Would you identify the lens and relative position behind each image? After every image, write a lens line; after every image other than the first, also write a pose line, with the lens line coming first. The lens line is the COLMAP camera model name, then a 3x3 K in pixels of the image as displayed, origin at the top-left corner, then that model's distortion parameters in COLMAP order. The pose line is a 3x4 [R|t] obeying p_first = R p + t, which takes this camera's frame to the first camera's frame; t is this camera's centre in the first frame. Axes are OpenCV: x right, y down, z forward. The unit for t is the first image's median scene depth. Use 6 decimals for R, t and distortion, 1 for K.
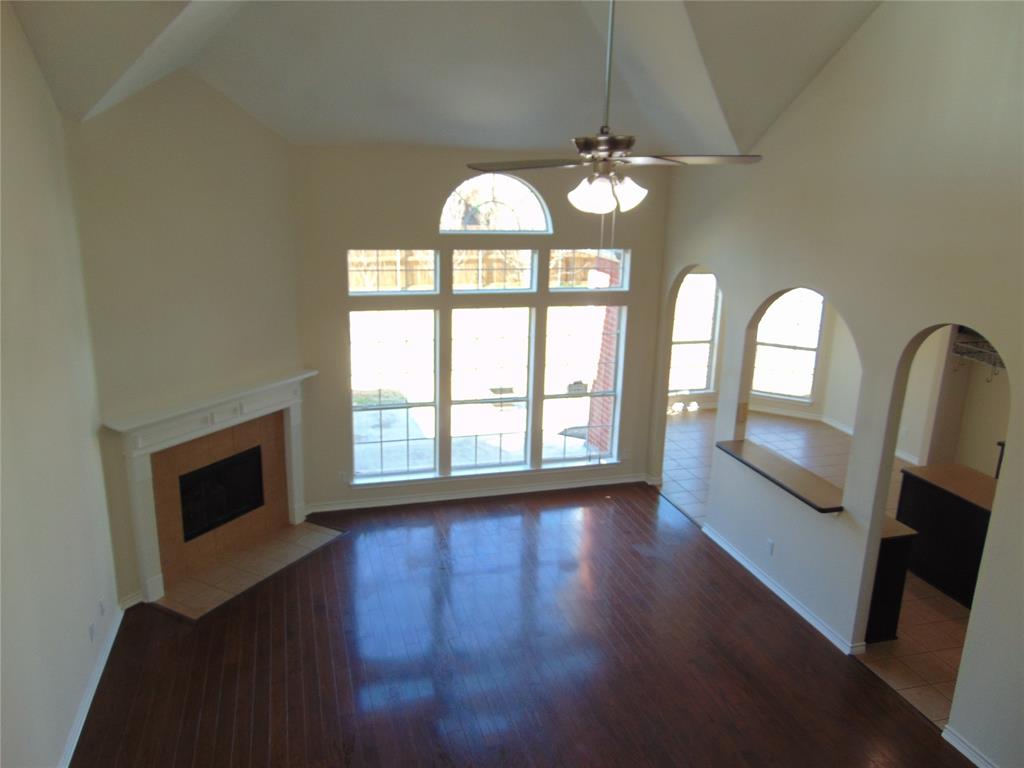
lens RADIAL K [[767.9, 0, 512.0], [0, 767.9, 384.0], [0, 0, 1]] dist [-0.036627, 0.081943]
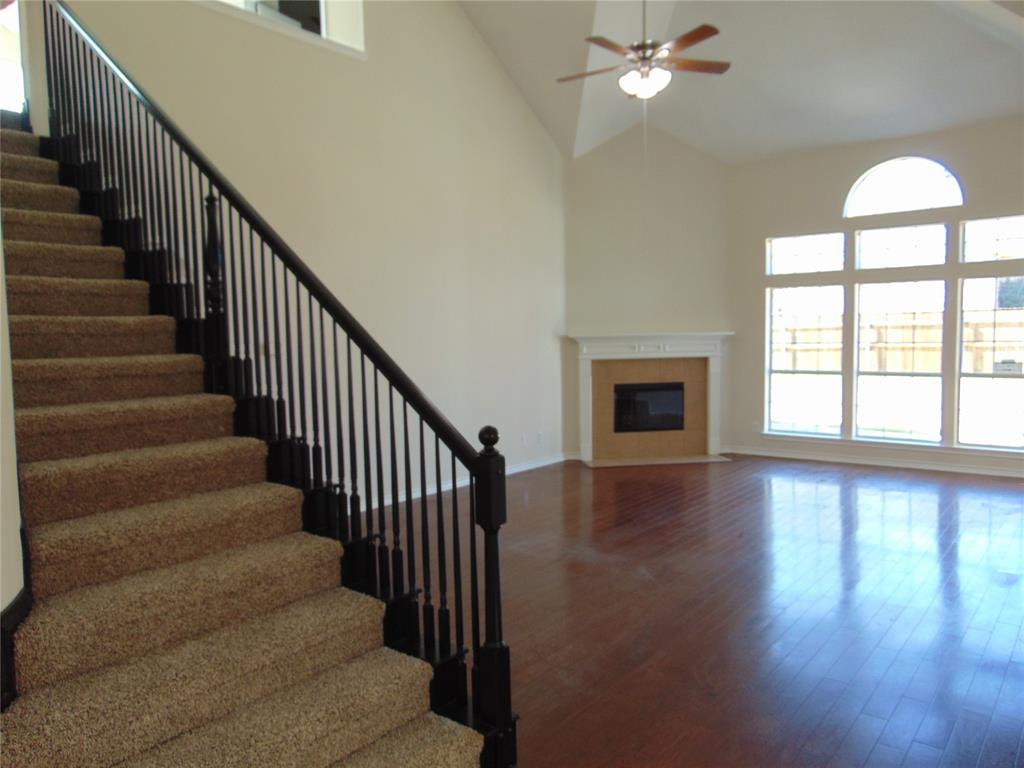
lens RADIAL K [[767.9, 0, 512.0], [0, 767.9, 384.0], [0, 0, 1]] dist [-0.036627, 0.081943]
pose [[0.577715, 0.018079, -0.816038, 0.575973], [-0.183111, 0.977144, -0.107985, 0.272524], [0.795434, 0.211810, 0.567821, -0.009383]]
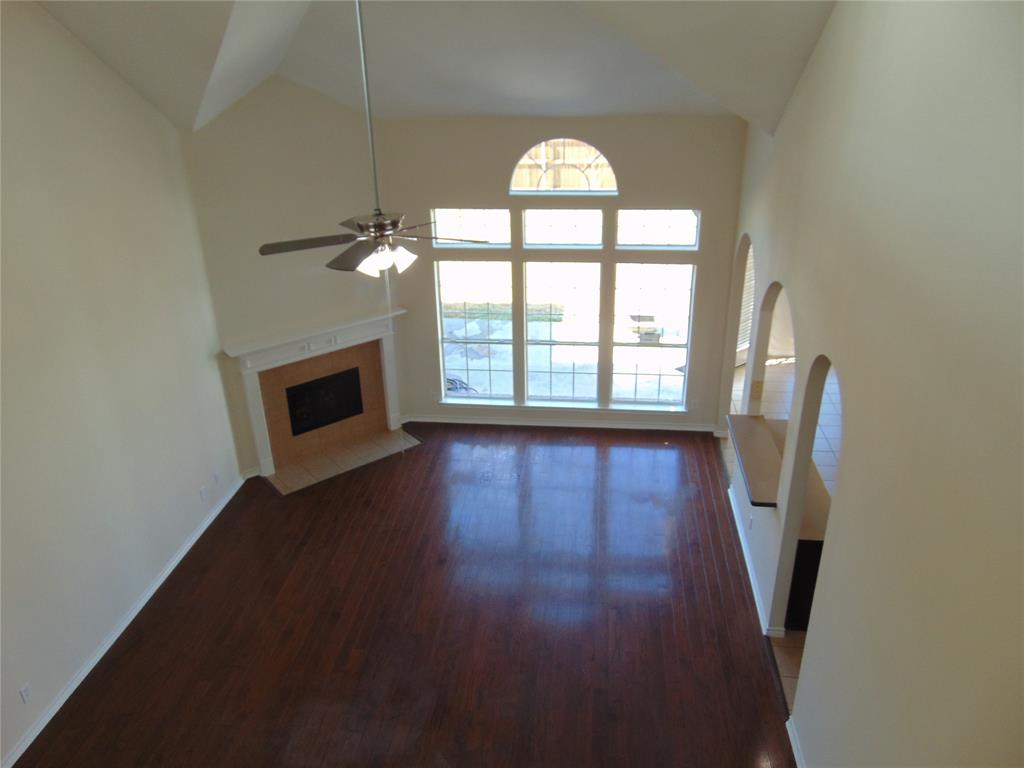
lens RADIAL K [[767.9, 0, 512.0], [0, 767.9, 384.0], [0, 0, 1]] dist [-0.036627, 0.081943]
pose [[0.919457, 0.122694, -0.373558, 0.362483], [-0.059901, 0.982687, 0.175323, -0.123284], [0.388602, -0.138825, 0.910888, -0.051614]]
